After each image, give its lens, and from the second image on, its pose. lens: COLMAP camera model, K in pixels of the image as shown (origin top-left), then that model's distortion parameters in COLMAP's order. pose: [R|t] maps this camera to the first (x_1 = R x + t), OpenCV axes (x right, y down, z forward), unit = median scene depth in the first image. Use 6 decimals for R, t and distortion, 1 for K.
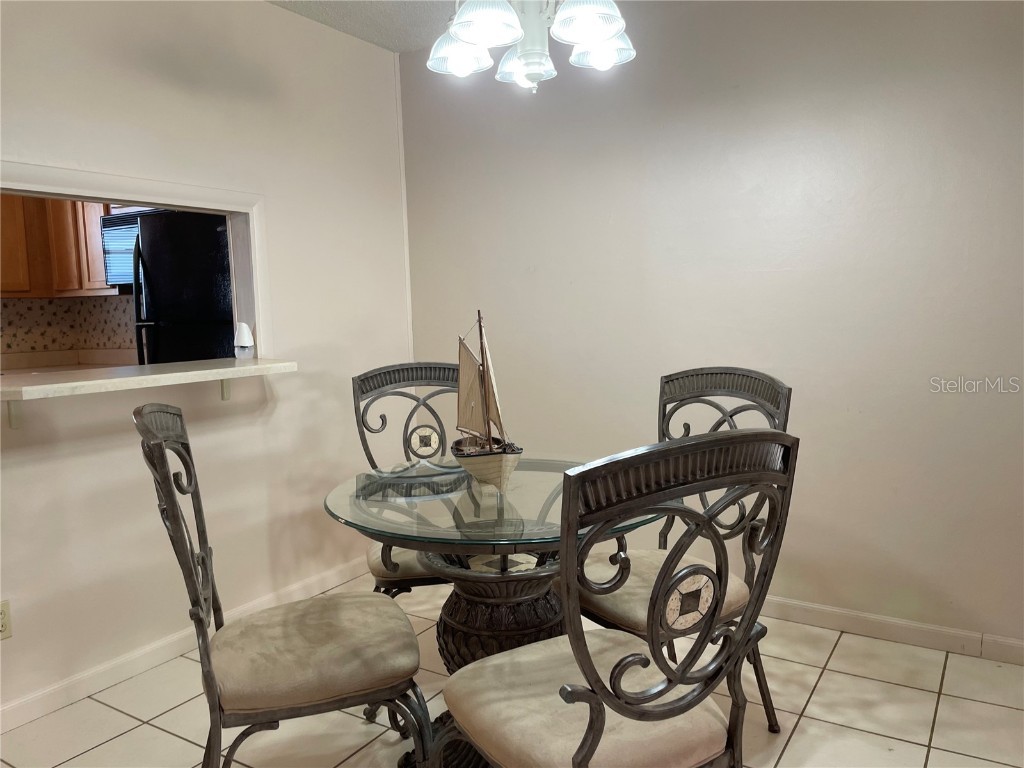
lens RADIAL K [[772.3, 0, 511.7], [0, 772.3, 378.6], [0, 0, 1]] dist [0.109396, -0.146479]
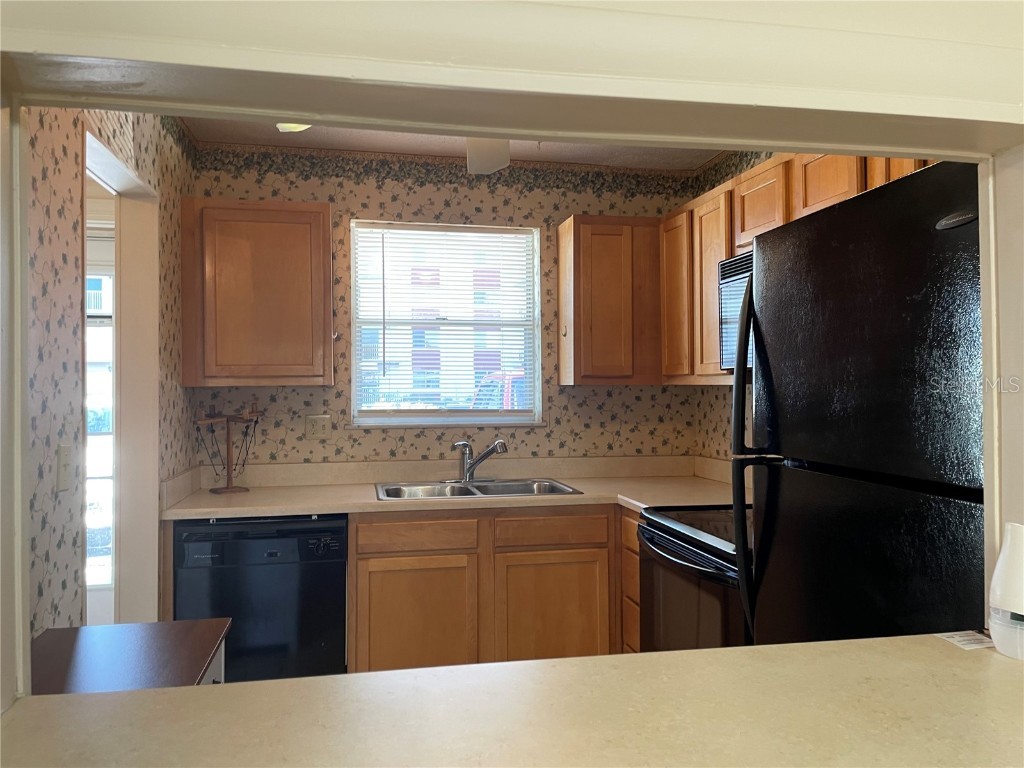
lens RADIAL K [[772.3, 0, 511.7], [0, 772.3, 378.6], [0, 0, 1]] dist [0.109396, -0.146479]
pose [[0.691178, 0.015980, -0.722507, -0.164410], [-0.082352, 0.994985, -0.056774, -0.056716], [0.717977, 0.098740, 0.689028, 0.409760]]
